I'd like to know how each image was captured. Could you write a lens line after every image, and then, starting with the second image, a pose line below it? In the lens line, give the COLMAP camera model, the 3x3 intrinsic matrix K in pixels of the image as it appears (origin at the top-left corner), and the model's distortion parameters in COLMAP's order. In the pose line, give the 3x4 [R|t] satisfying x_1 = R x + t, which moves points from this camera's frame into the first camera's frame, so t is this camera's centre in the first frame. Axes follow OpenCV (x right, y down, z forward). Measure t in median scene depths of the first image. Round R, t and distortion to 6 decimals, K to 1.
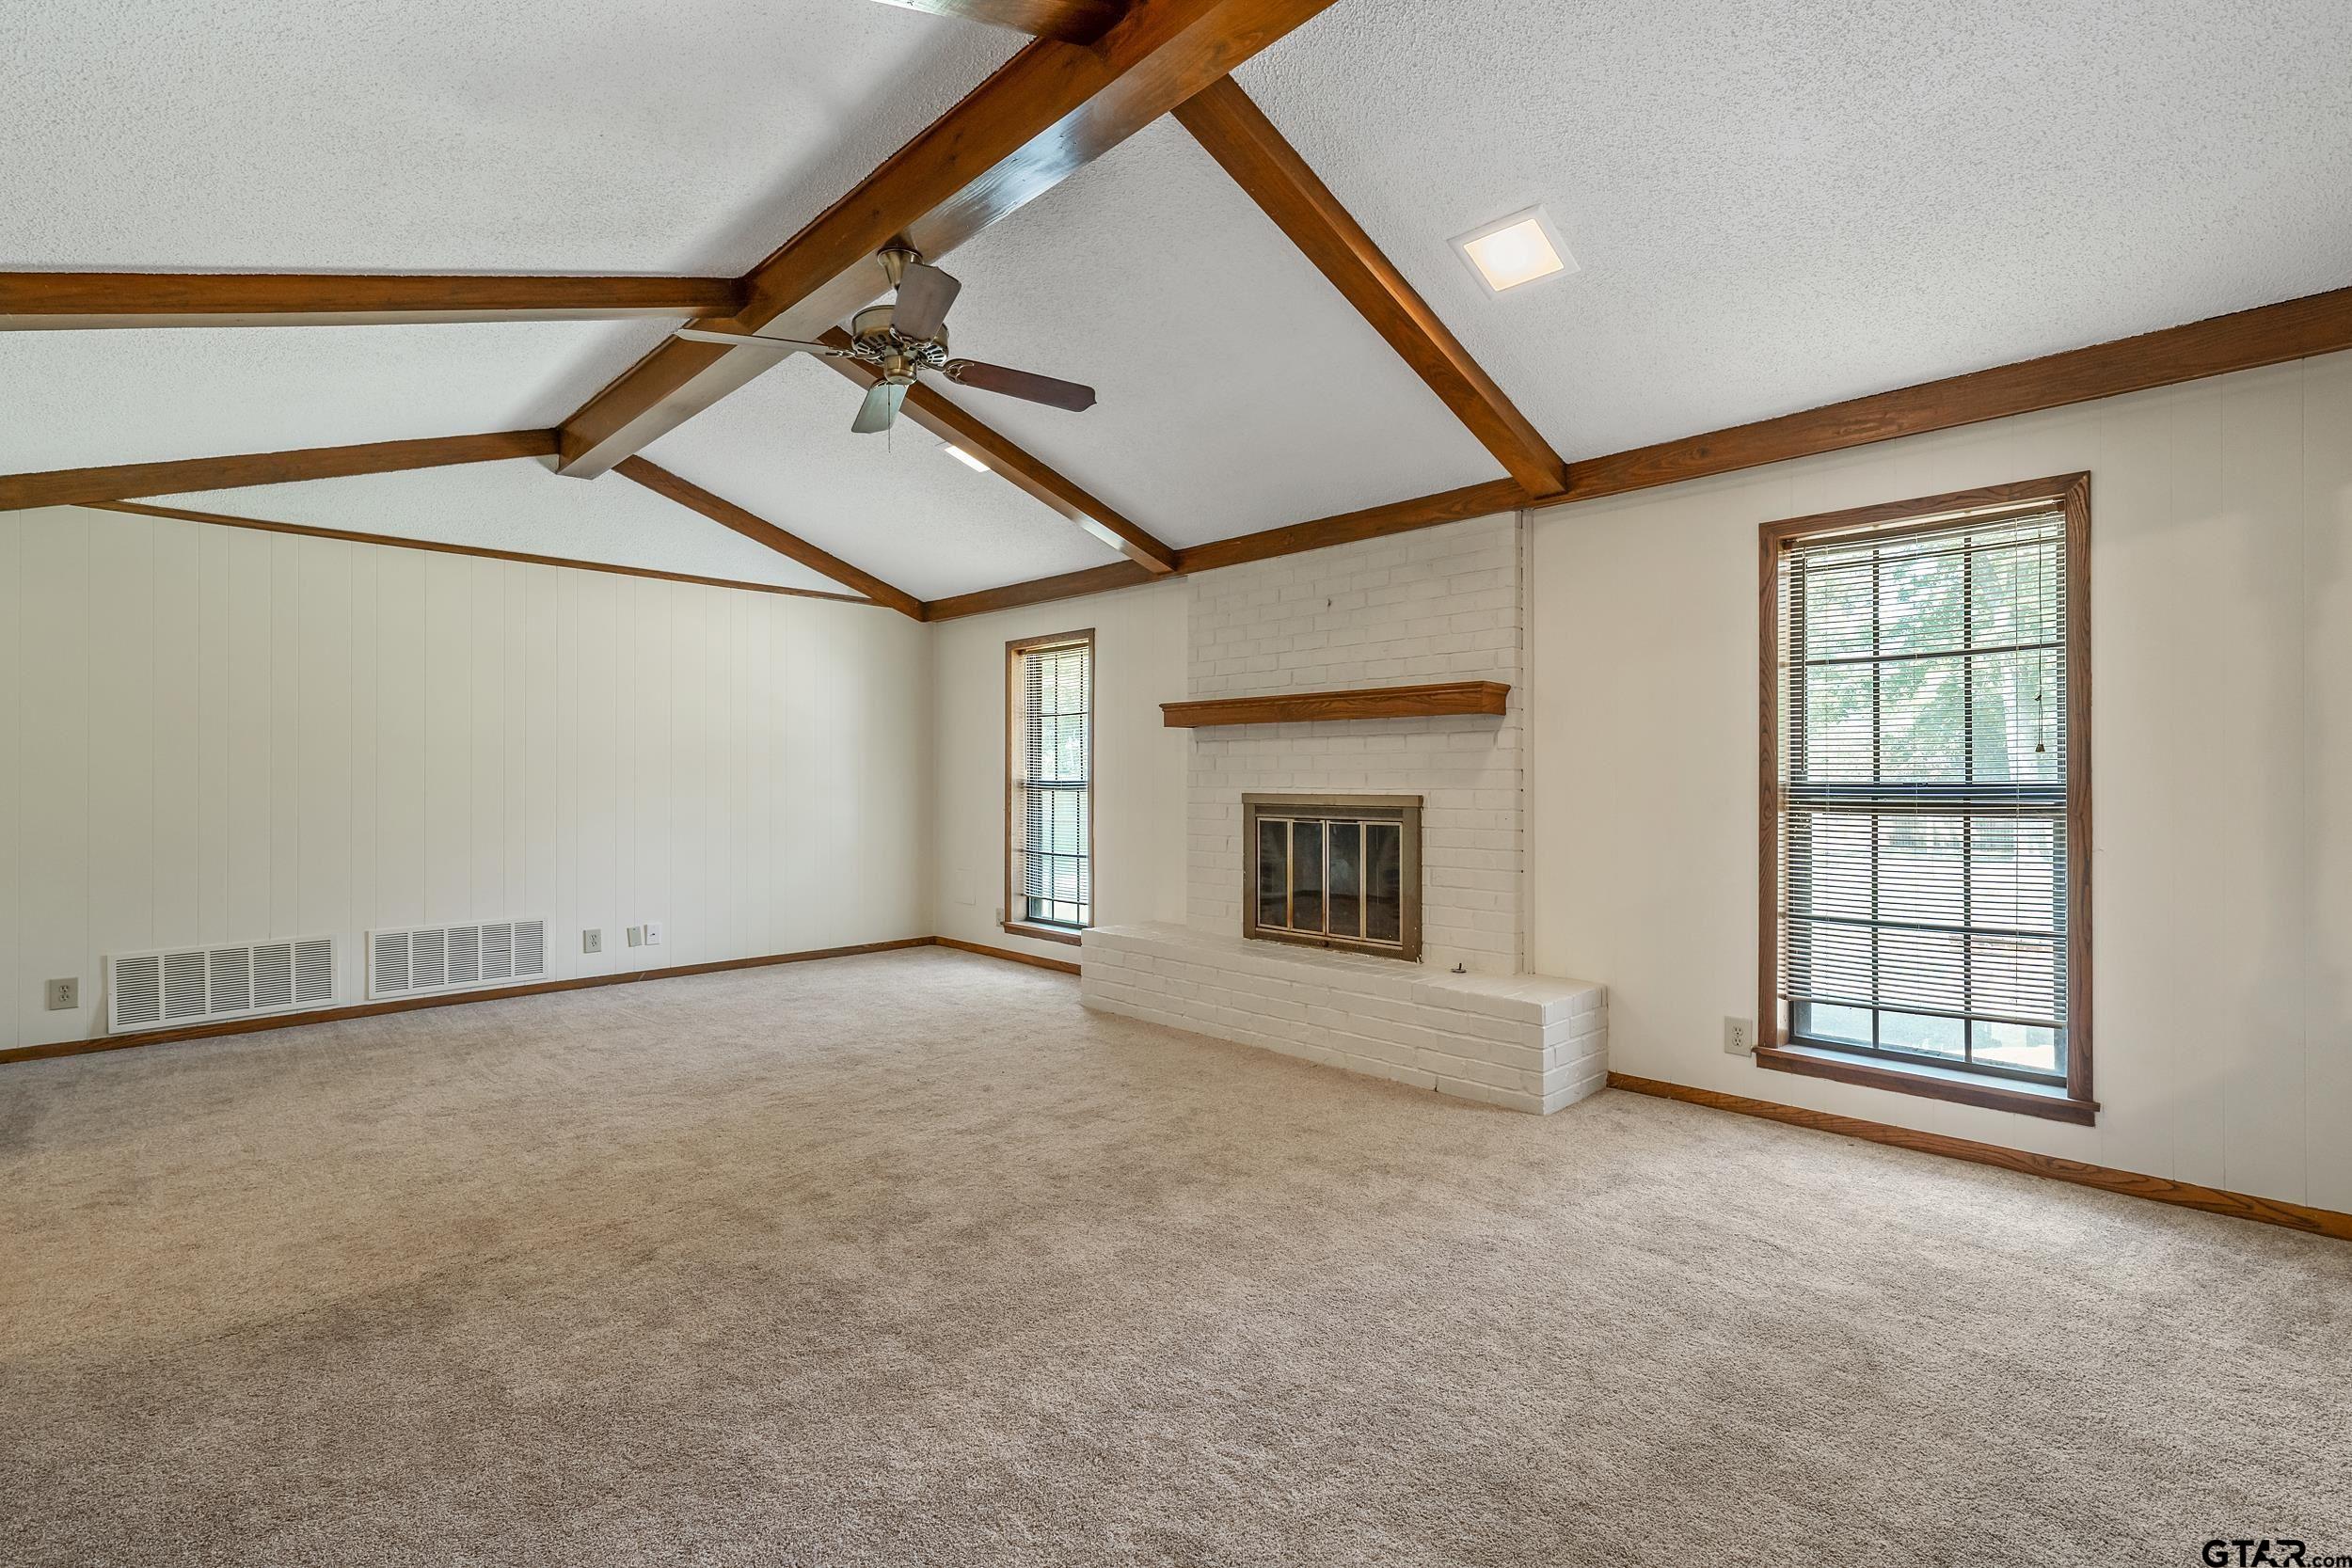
lens RADIAL K [[1067.0, 0, 1176.4], [0, 1067.0, 776.8], [0, 0, 1]] dist [-0.002702, -0.000835]
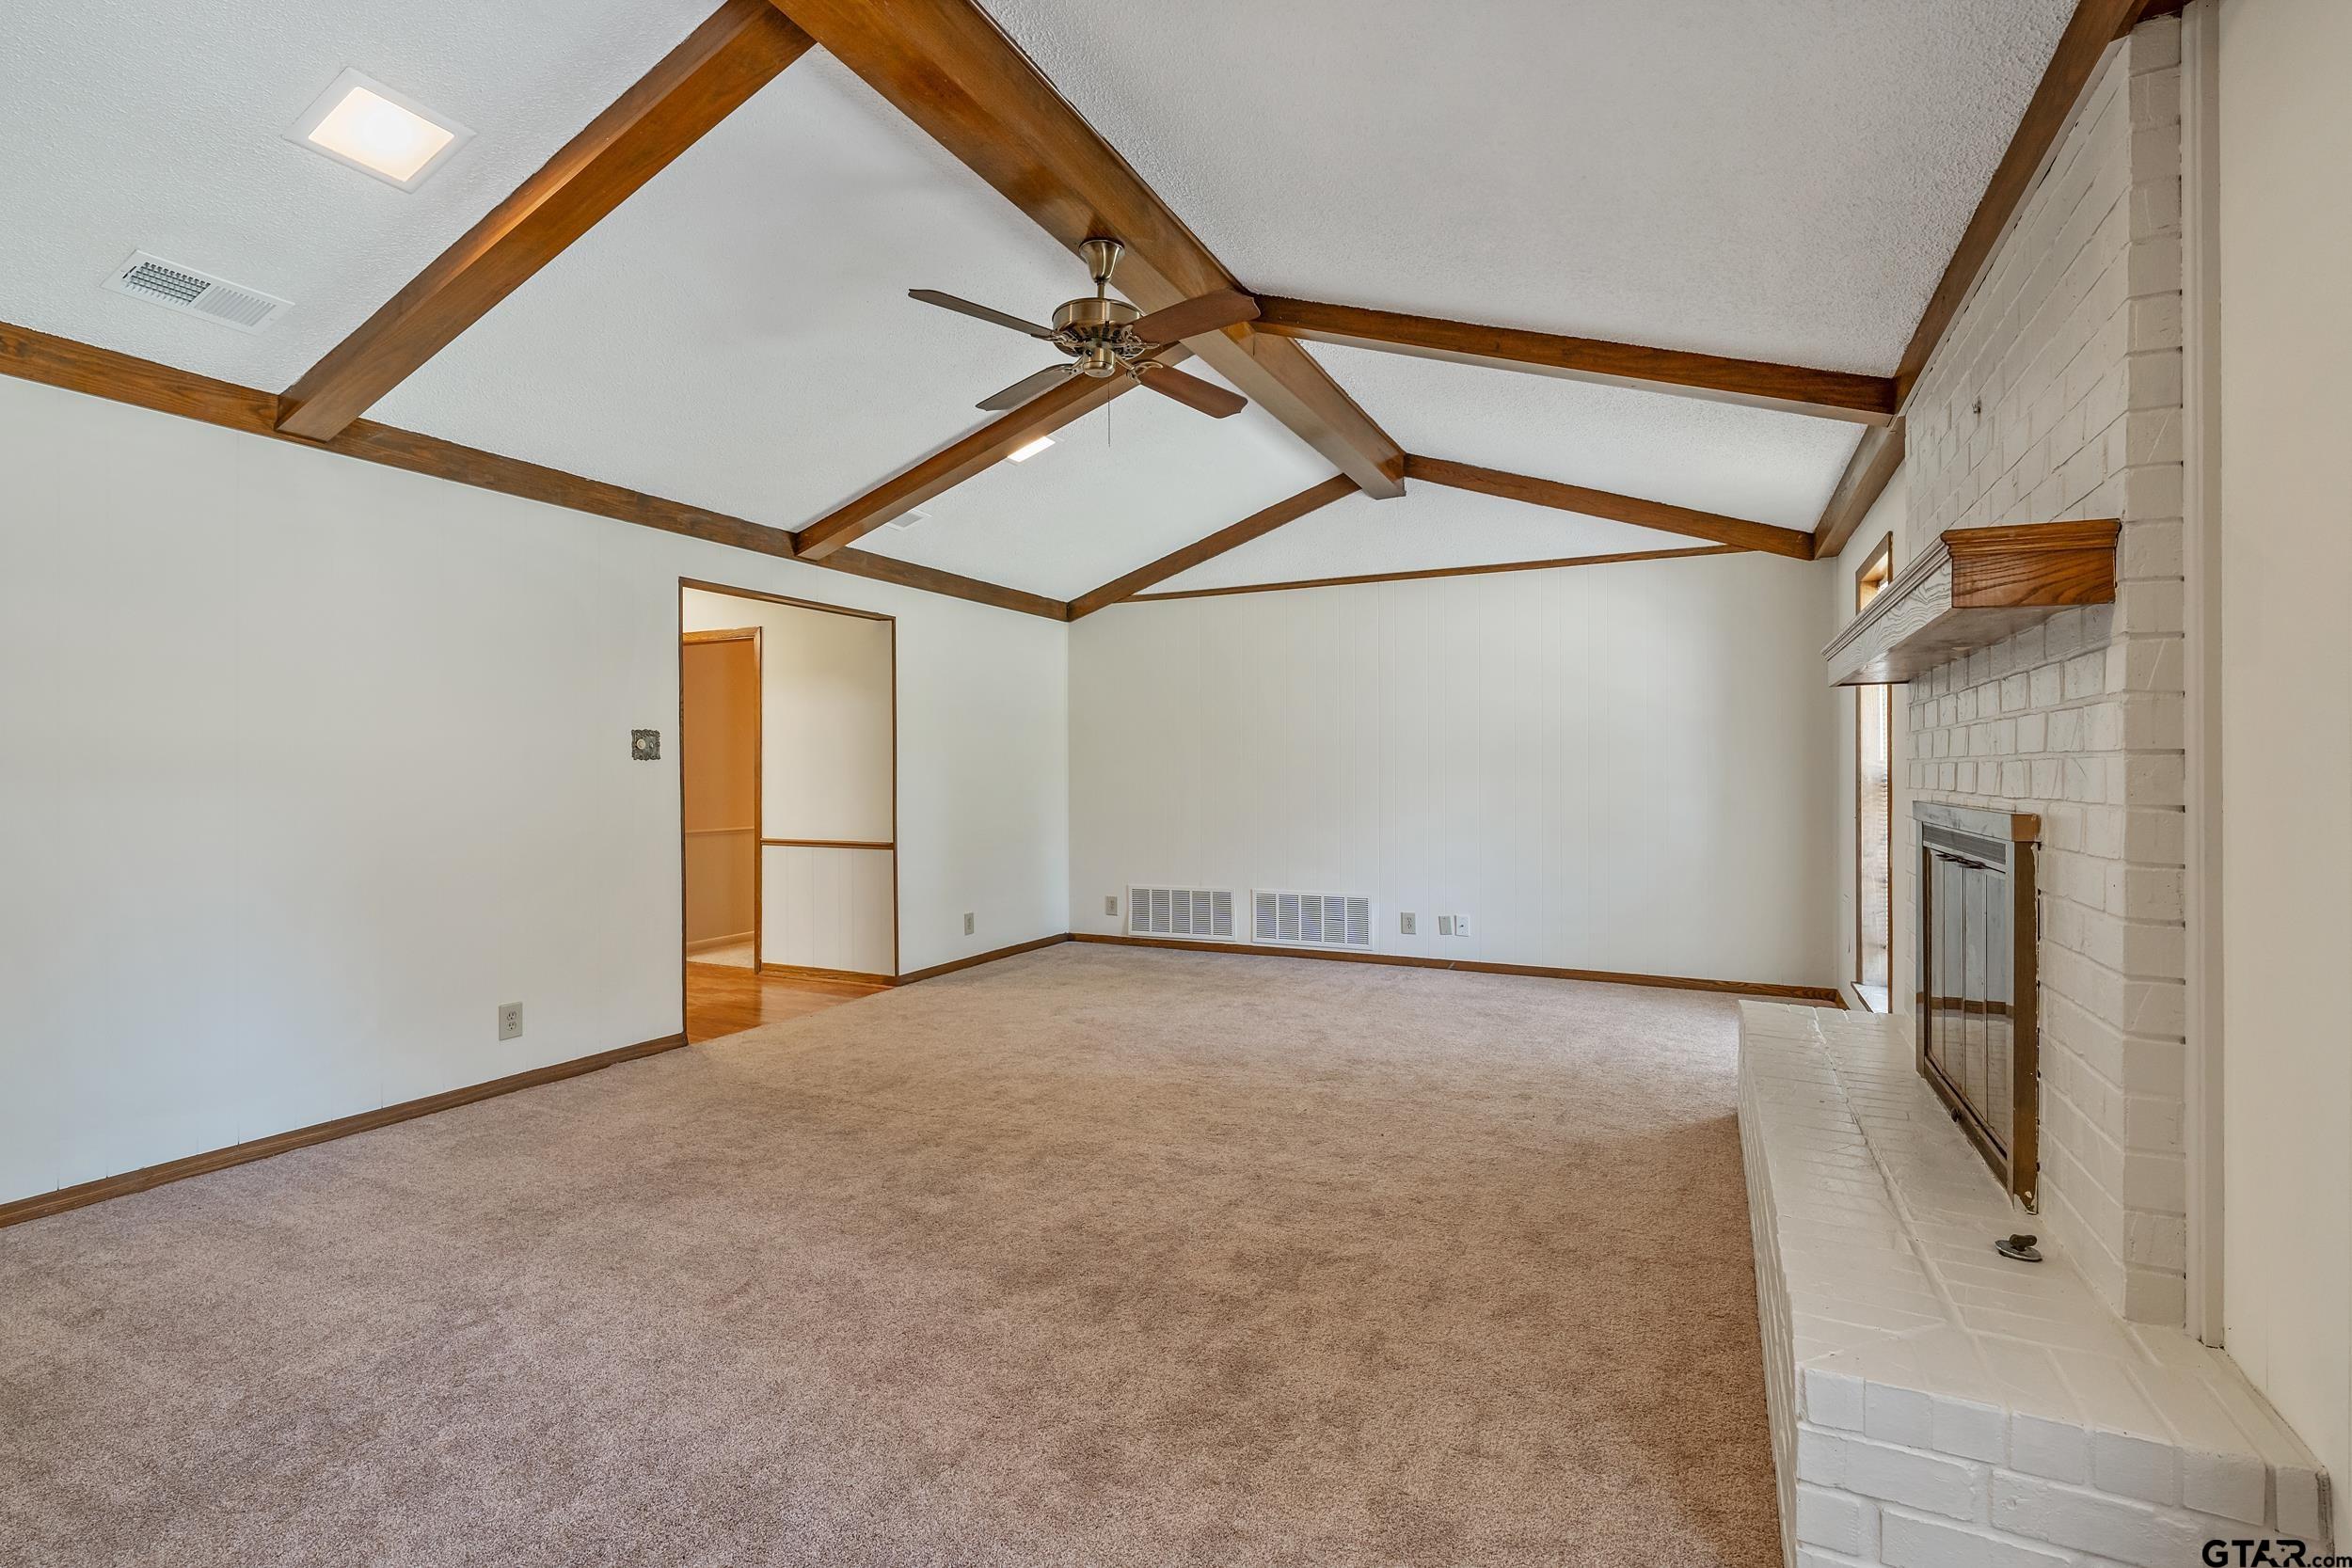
lens RADIAL K [[1083.3, 0, 1171.9], [0, 1083.3, 773.1], [0, 0, 1]] dist [-0.001934, -0.000408]
pose [[0.332215, 0.002151, -0.943201, 0.470842], [-0.000357, 0.999998, 0.002155, 0.000570], [0.943204, -0.000379, 0.332215, 0.486039]]
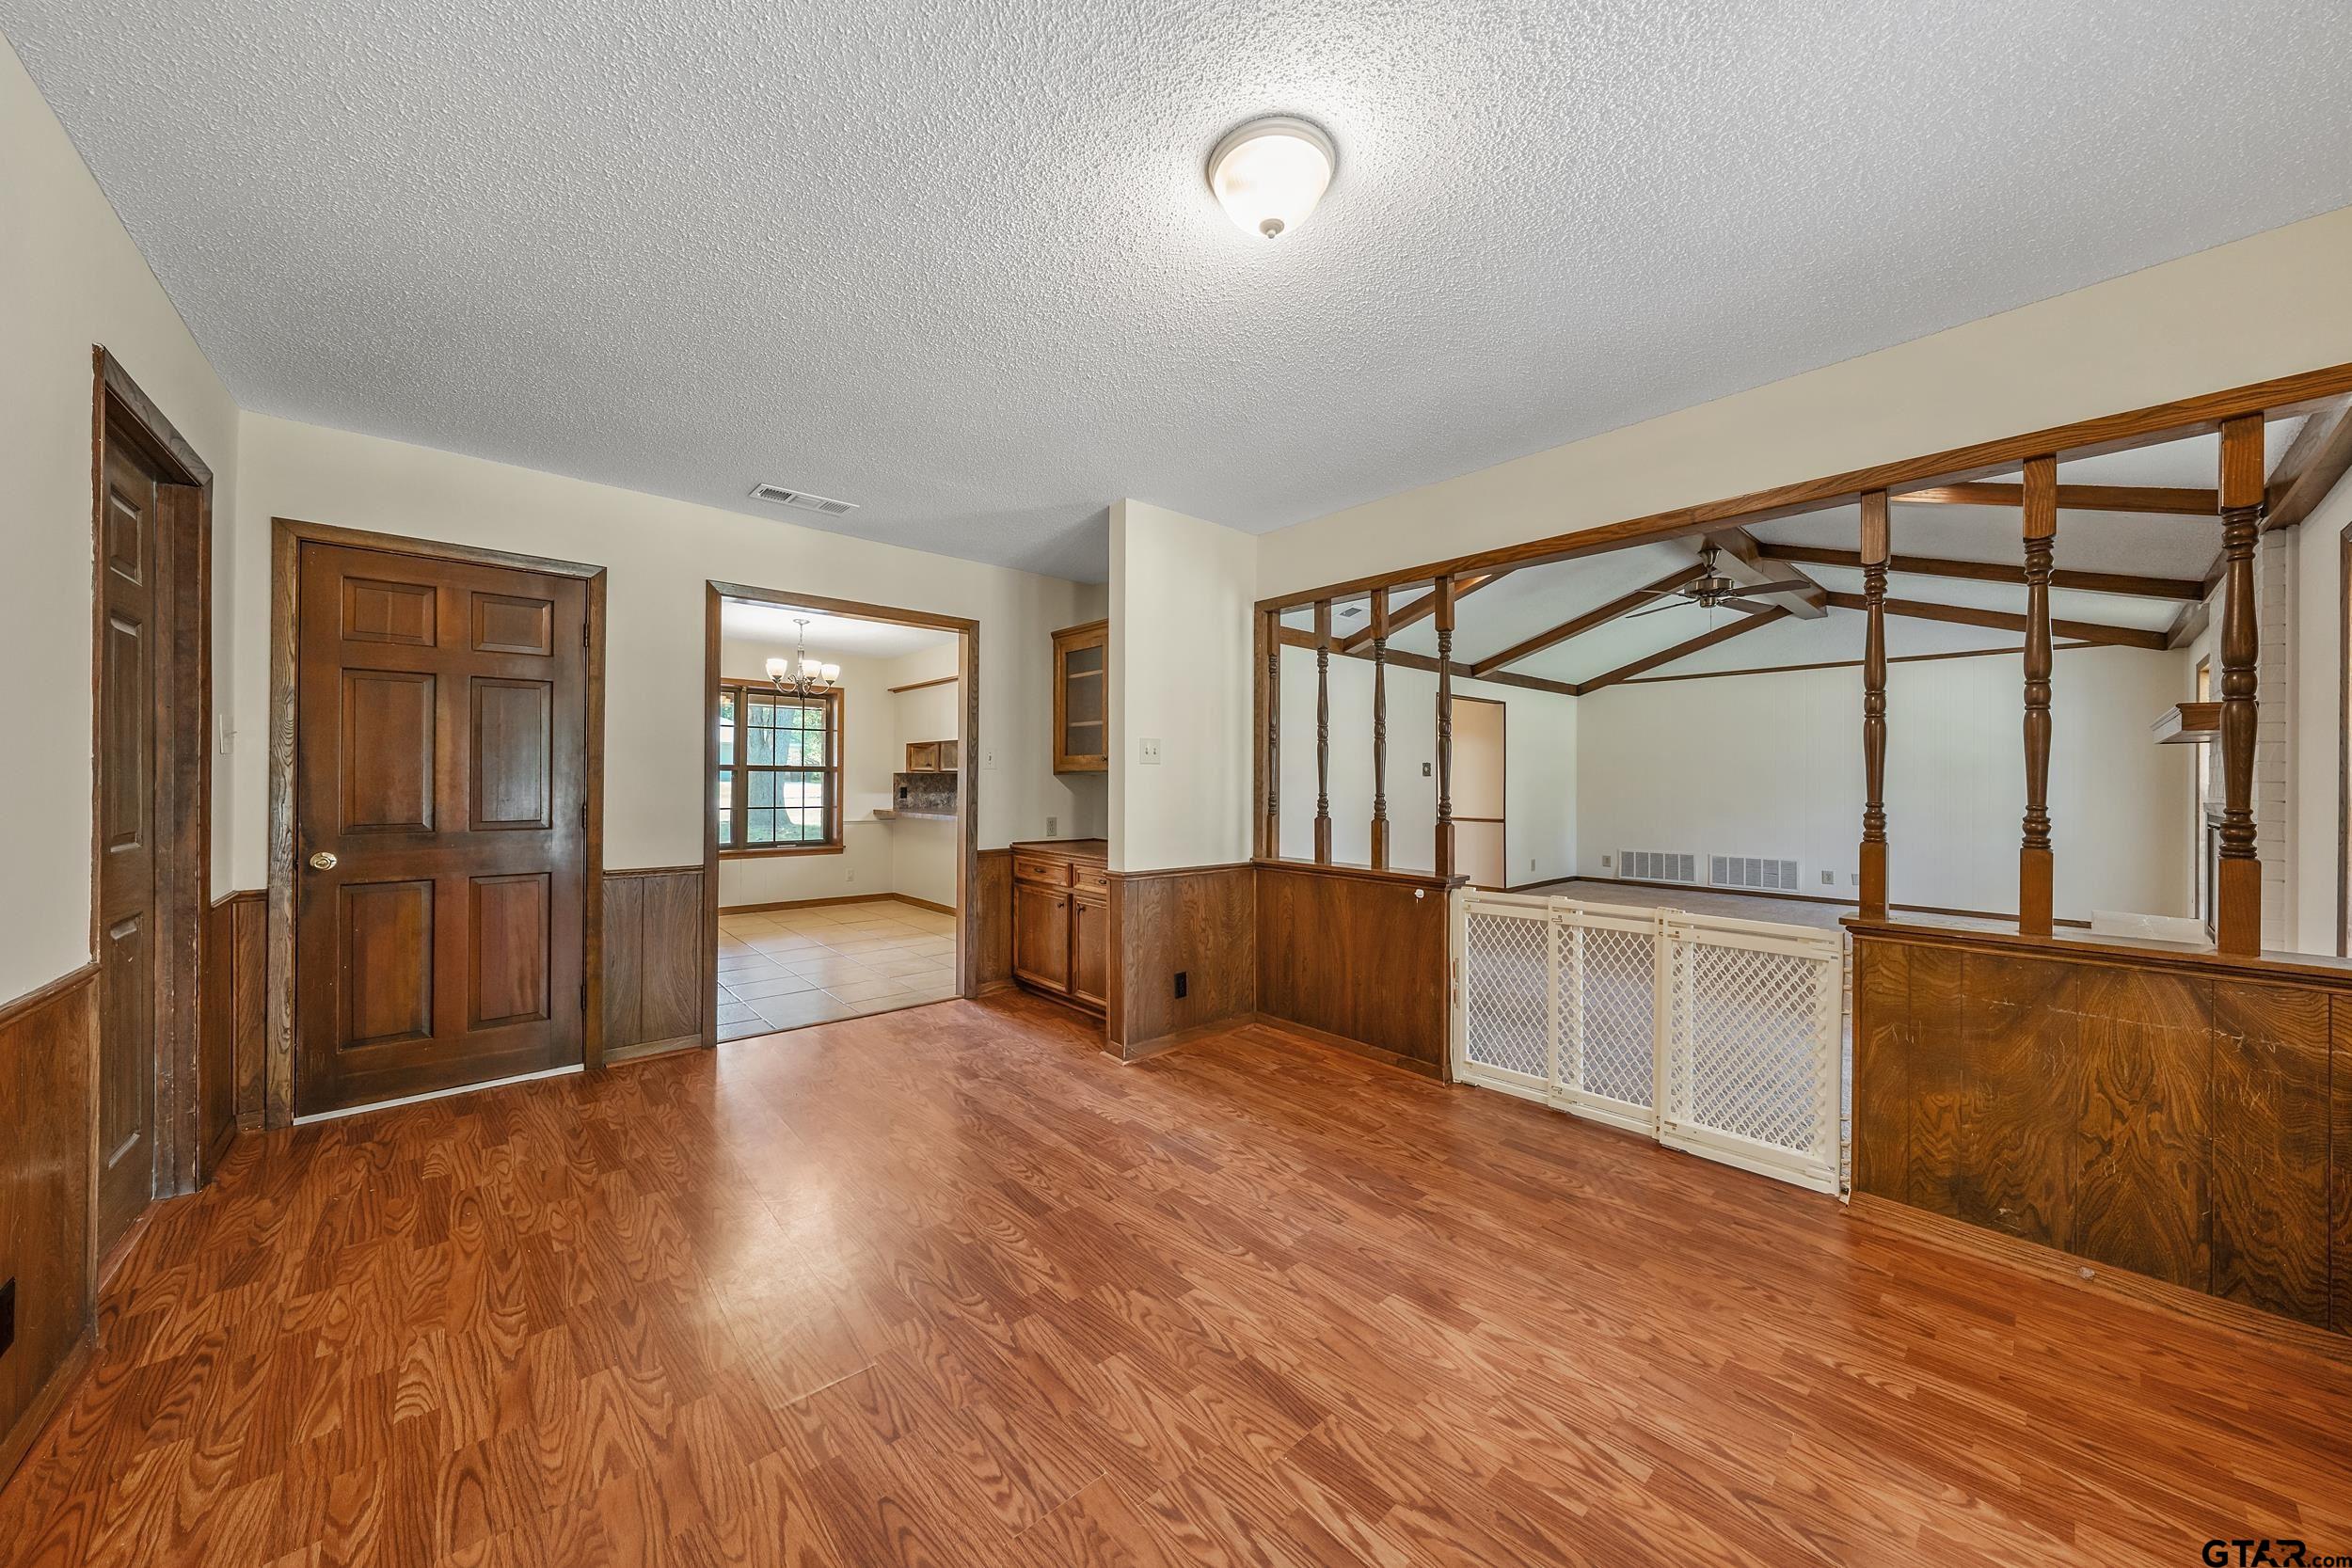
lens RADIAL K [[800.4, 0, 1171.6], [0, 800.4, 782.0], [0, 0, 1]] dist [-0.005088, 0.000046]
pose [[-0.054691, 0.003936, -0.998496, 0.973092], [-0.009032, 0.999949, 0.004437, -0.000069], [0.998462, 0.009261, -0.054653, -0.014929]]
